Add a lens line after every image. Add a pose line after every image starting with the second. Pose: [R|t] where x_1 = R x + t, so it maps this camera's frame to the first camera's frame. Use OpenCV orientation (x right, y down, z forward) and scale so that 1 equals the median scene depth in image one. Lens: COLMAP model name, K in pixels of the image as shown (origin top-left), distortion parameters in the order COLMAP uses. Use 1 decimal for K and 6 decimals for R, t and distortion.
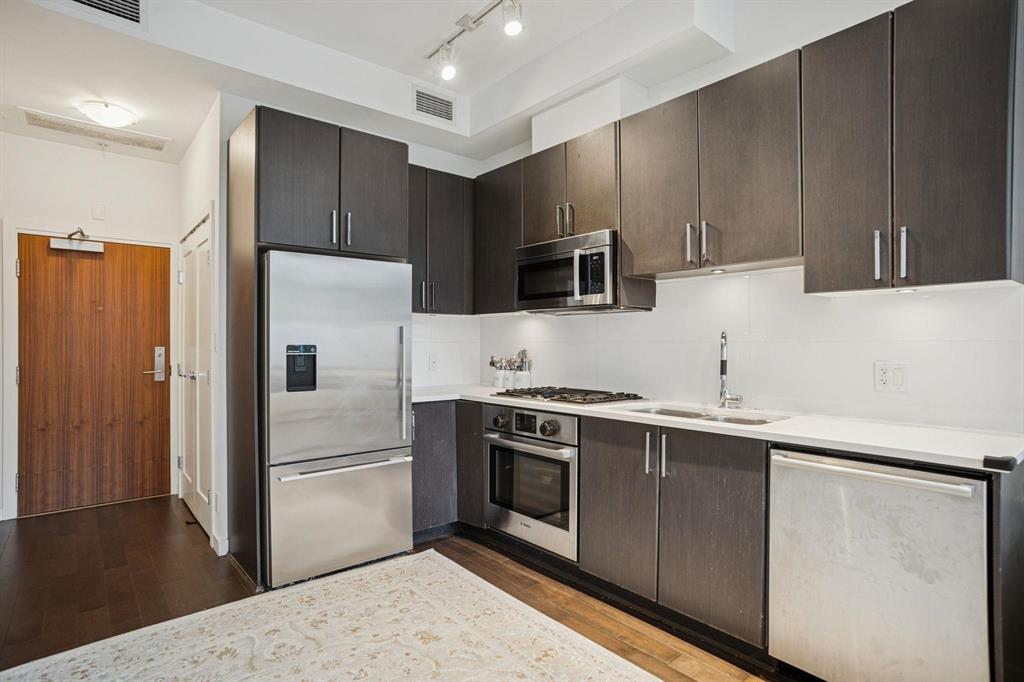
lens RADIAL K [[533.7, 0, 518.3], [0, 533.7, 344.3], [0, 0, 1]] dist [-0.053555, 0.037270]
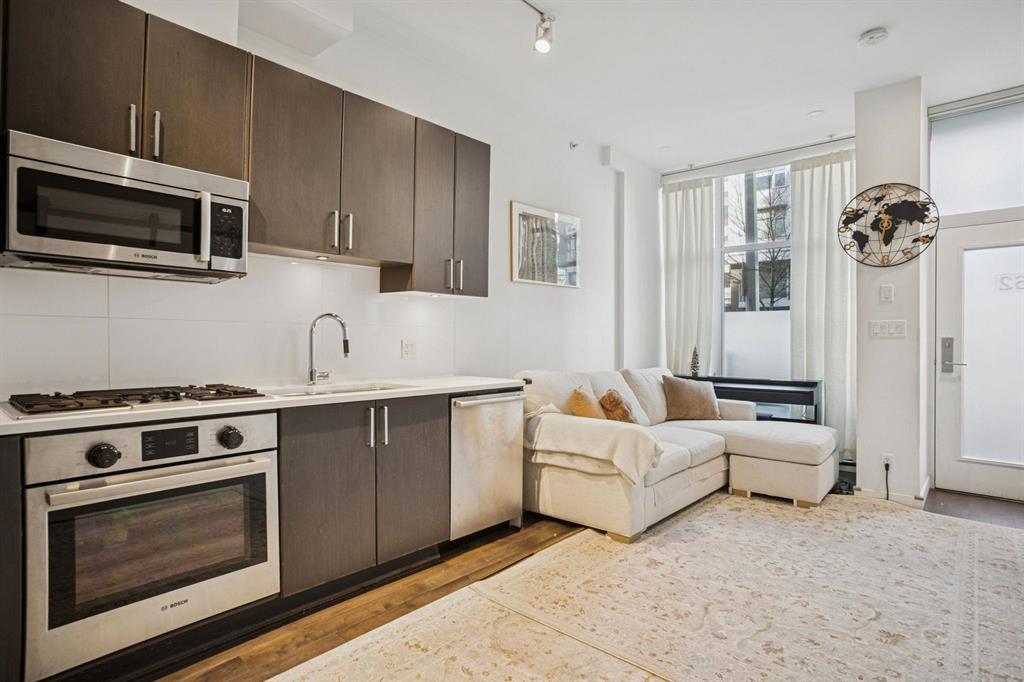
lens RADIAL K [[533.7, 0, 507.0], [0, 533.7, 330.7], [0, 0, 1]] dist [-0.053555, 0.037270]
pose [[-0.133867, 0.013468, 0.990908, -0.633920], [-0.002689, 0.999899, -0.013954, 0.020596], [-0.990996, -0.004532, -0.133817, 0.662447]]
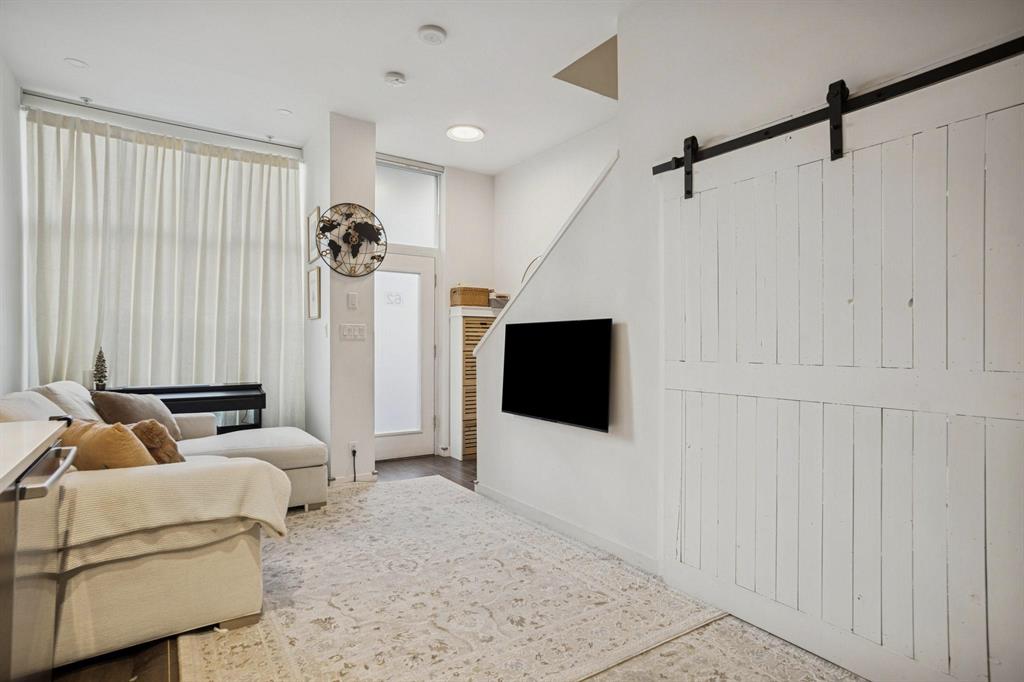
lens RADIAL K [[533.7, 0, 506.3], [0, 533.7, 335.9], [0, 0, 1]] dist [-0.053555, 0.037270]
pose [[-0.992305, -0.004838, 0.123722, -0.097994], [-0.006086, 0.999934, -0.009707, 0.019413], [-0.123667, -0.010386, -0.992269, 0.975444]]
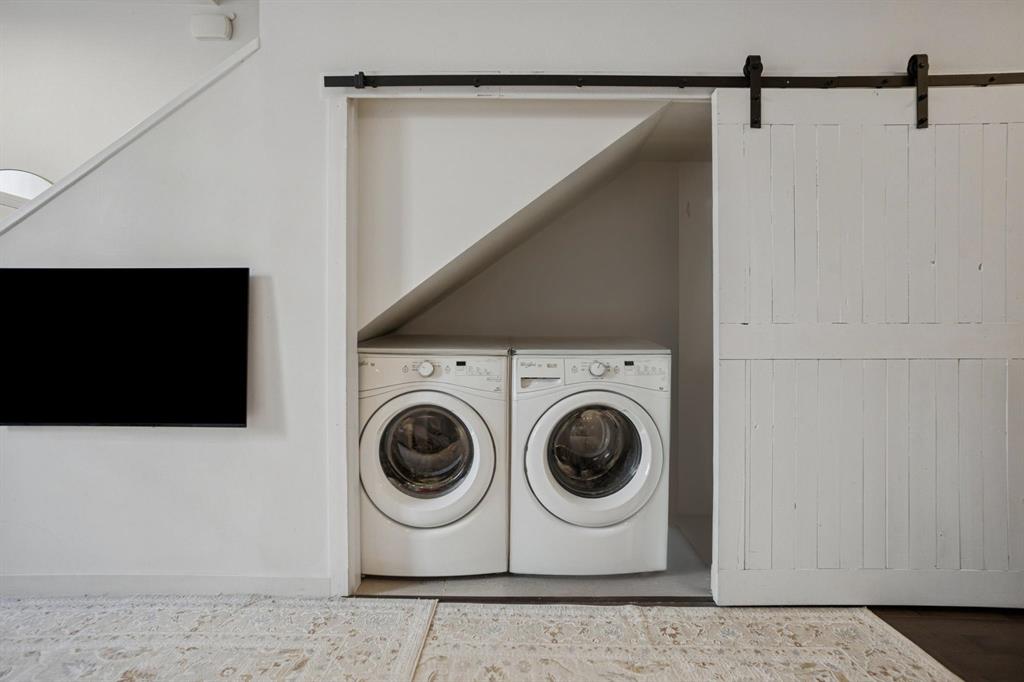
lens RADIAL K [[550.5, 0, 513.1], [0, 550.5, 342.8], [0, 0, 1]] dist [0.019567, 0.003159]
pose [[-0.665697, 0.024060, -0.745834, 0.141413], [-0.015171, 0.998837, 0.045762, 0.030967], [0.746068, 0.041779, -0.664558, 0.733641]]
